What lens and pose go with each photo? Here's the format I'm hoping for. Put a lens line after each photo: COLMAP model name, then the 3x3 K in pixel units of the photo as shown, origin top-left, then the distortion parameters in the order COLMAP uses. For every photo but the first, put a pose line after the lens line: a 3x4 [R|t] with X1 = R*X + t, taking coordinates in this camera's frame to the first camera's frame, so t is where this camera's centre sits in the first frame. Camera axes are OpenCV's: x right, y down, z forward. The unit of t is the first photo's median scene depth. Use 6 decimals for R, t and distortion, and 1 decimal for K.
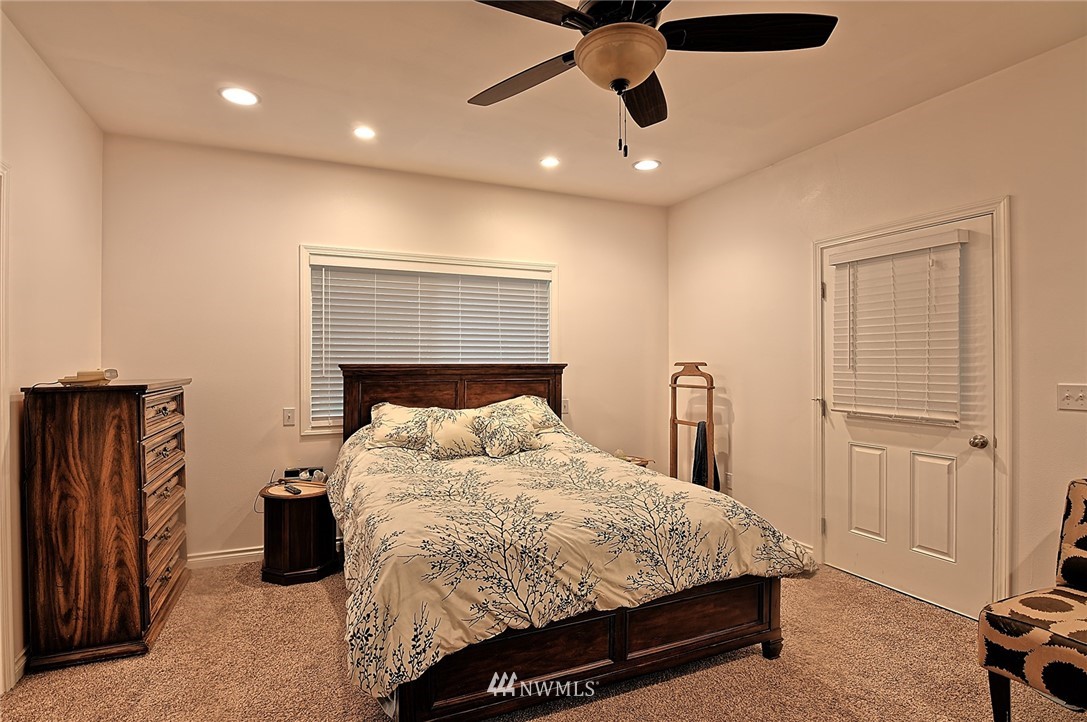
lens RADIAL K [[531.2, 0, 534.0], [0, 531.2, 355.5], [0, 0, 1]] dist [-0.002750, -0.001243]
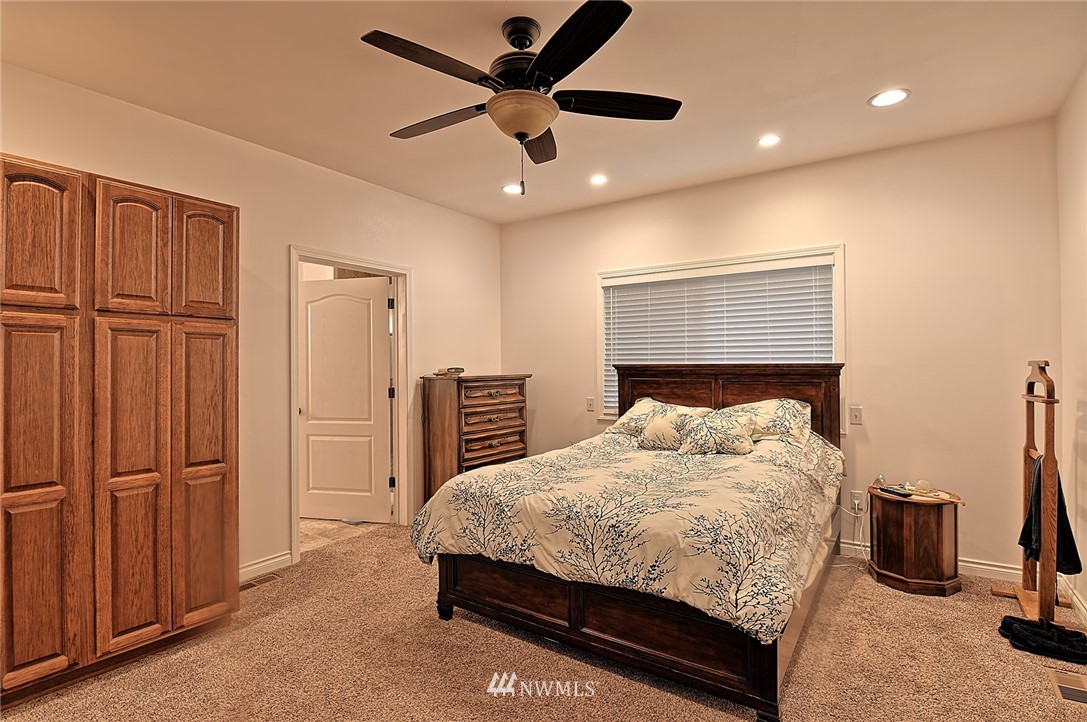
lens RADIAL K [[531.2, 0, 539.1], [0, 531.2, 361.1], [0, 0, 1]] dist [-0.002750, -0.001243]
pose [[0.527704, -0.007297, -0.849397, 0.828213], [0.015694, 0.999876, 0.001160, 0.006016], [0.849283, -0.013943, 0.527753, 0.270066]]
